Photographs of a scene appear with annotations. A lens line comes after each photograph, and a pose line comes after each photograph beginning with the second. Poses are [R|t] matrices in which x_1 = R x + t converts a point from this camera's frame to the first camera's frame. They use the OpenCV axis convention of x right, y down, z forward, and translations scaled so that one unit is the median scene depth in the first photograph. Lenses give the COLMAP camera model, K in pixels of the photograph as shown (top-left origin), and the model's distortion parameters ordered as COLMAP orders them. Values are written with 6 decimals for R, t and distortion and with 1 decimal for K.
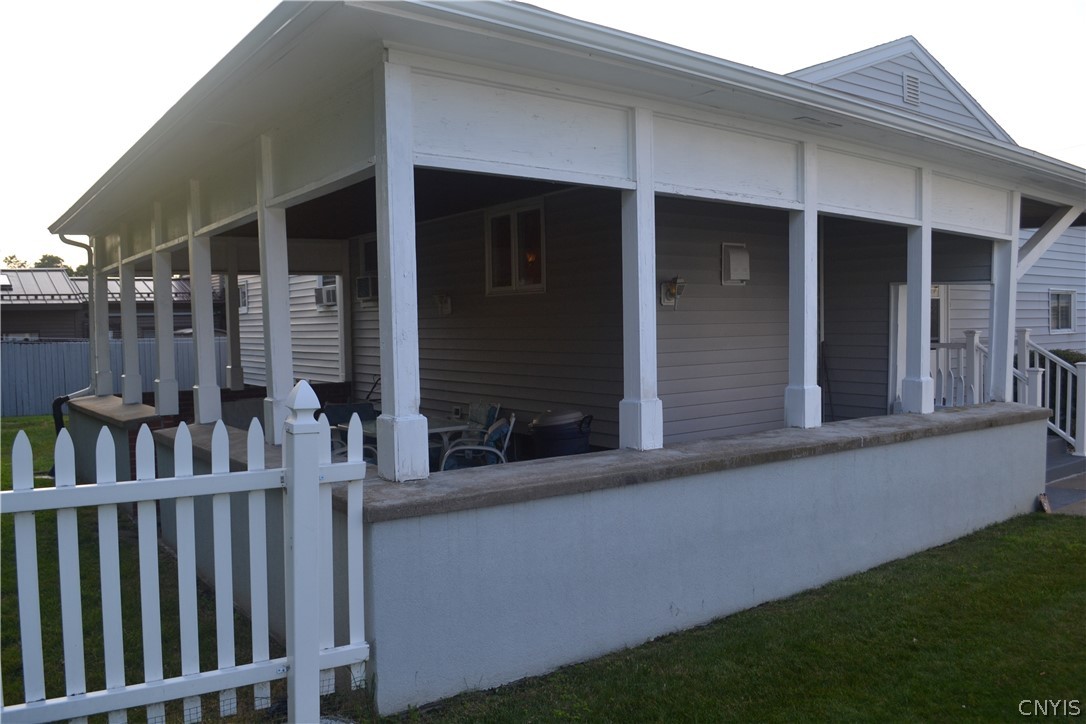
lens RADIAL K [[869.9, 0, 543.0], [0, 869.9, 362.0], [0, 0, 1]] dist [-0.083101, 0.014011]
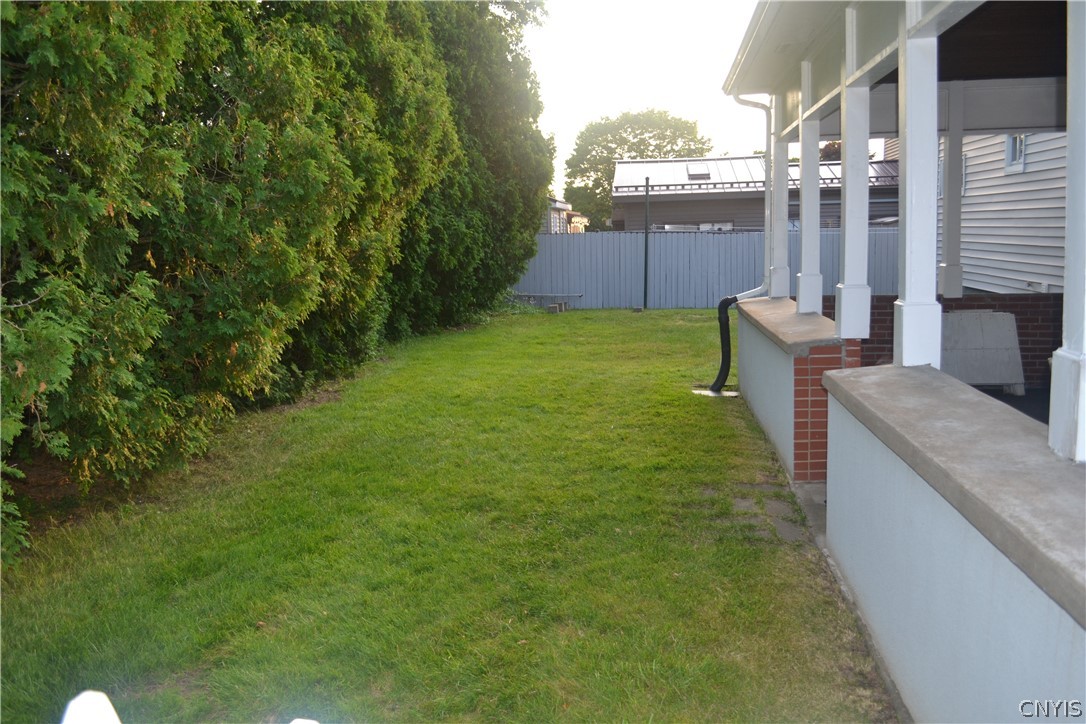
lens RADIAL K [[869.9, 0, 543.0], [0, 869.9, 362.0], [0, 0, 1]] dist [-0.083101, 0.014011]
pose [[0.717441, 0.097587, -0.689750, -0.115045], [-0.011100, 0.991615, 0.128750, -0.002213], [0.696531, -0.084714, 0.712509, 0.275051]]
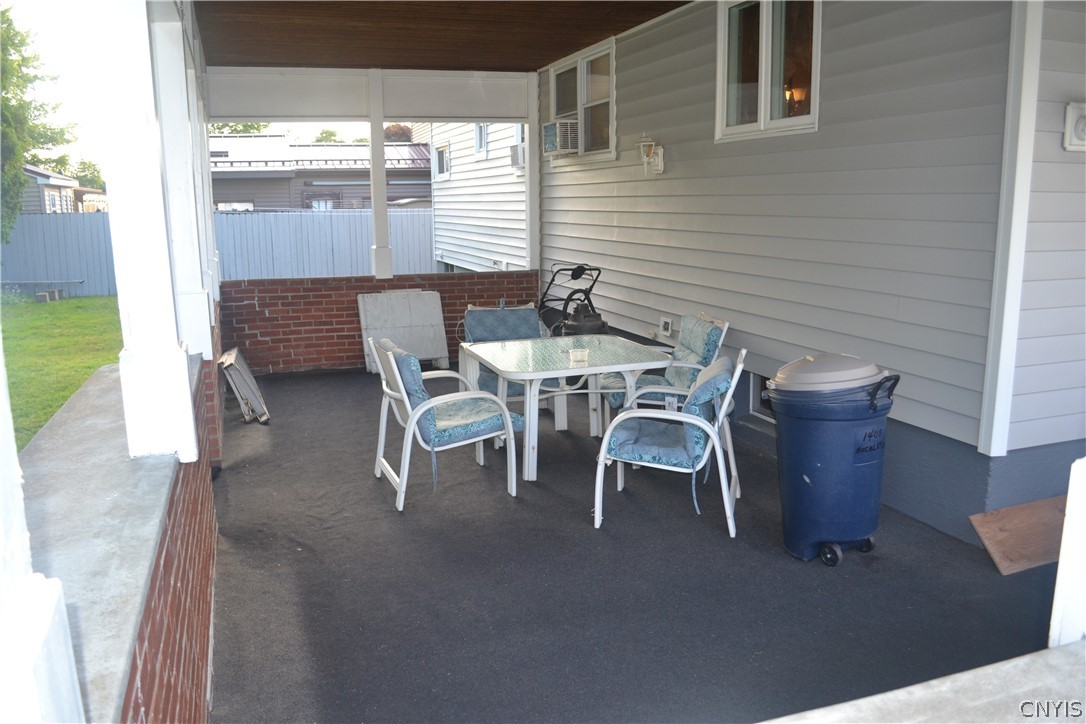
lens RADIAL K [[869.9, 0, 543.0], [0, 869.9, 362.0], [0, 0, 1]] dist [-0.083101, 0.014011]
pose [[0.954993, 0.062419, -0.289987, 0.003428], [-0.020638, 0.989222, 0.144963, -0.008573], [0.295910, -0.132454, 0.945988, 0.352928]]
